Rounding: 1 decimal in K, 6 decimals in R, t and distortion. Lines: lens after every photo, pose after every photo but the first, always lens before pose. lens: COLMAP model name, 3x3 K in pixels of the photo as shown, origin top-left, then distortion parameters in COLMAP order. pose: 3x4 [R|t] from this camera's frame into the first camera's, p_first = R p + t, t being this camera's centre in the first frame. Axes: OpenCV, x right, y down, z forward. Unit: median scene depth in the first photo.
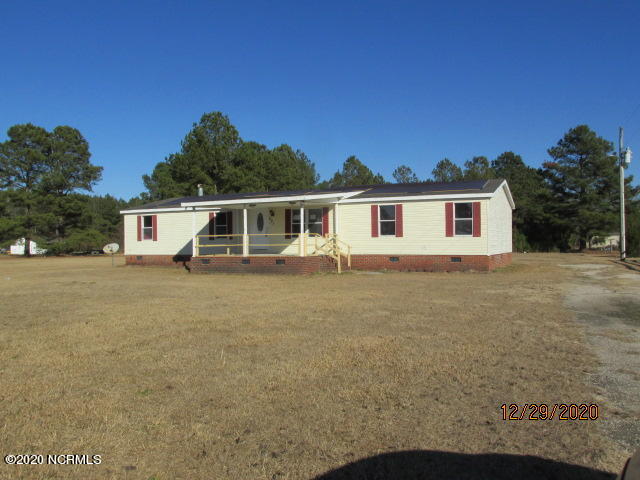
lens RADIAL K [[536.6, 0, 320.7], [0, 536.6, 238.4], [0, 0, 1]] dist [-0.043868, -0.012342]
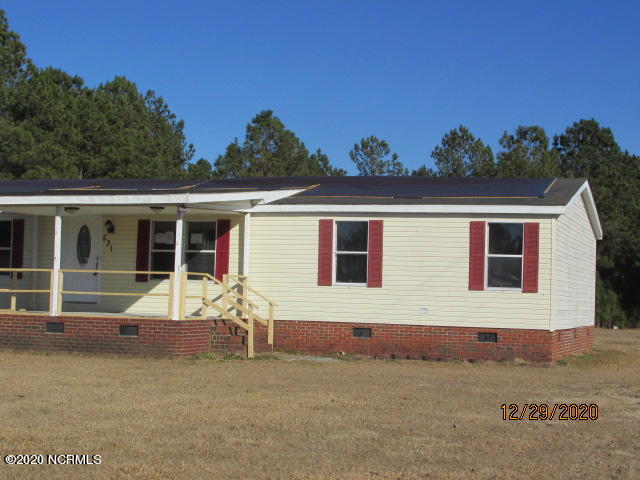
lens RADIAL K [[1164.3, 0, 322.5], [0, 1164.3, 243.5], [0, 0, 1]] dist [-0.138372, 0.000000]
pose [[0.992149, 0.042106, 0.117764, -0.023813], [-0.037804, 0.998542, -0.038529, 0.000317], [-0.119215, 0.033775, 0.992294, -0.041608]]
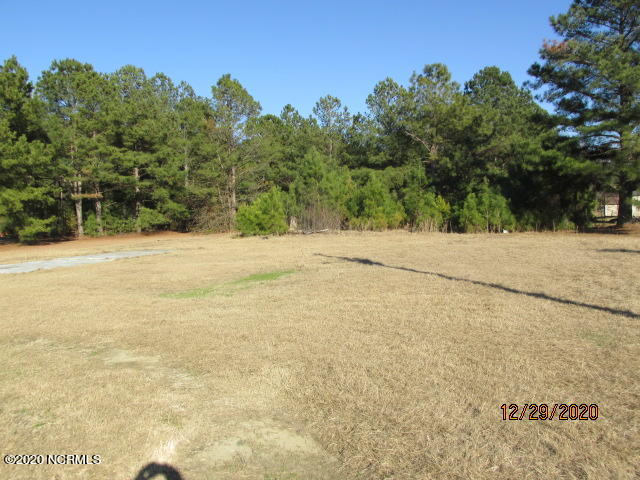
lens RADIAL K [[536.6, 0, 322.9], [0, 536.6, 242.1], [0, 0, 1]] dist [-0.043868, -0.012342]
pose [[0.999547, -0.028115, -0.010765, 0.531460], [0.028756, 0.997471, 0.064993, -0.003053], [0.008910, -0.065274, 0.997828, 1.219206]]
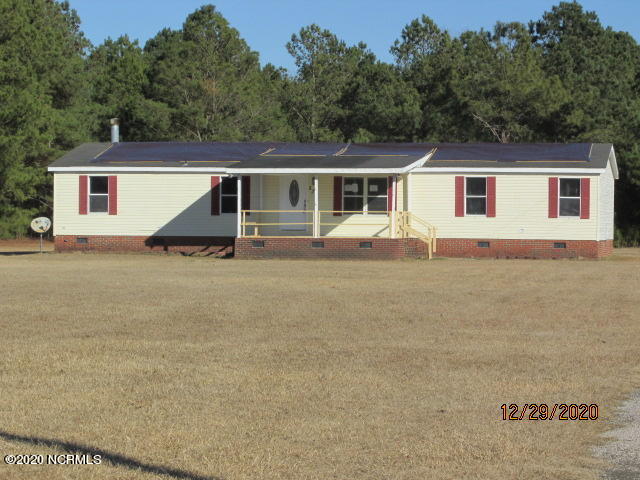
lens RADIAL K [[2137.6, 0, 319.3], [0, 2137.6, 238.7], [0, 0, 1]] dist [-0.115006, 0.000000]
pose [[0.968635, 0.014955, 0.248038, -0.807355], [-0.019463, 0.999687, 0.015734, -0.013811], [-0.247725, -0.020068, 0.968623, -1.842059]]
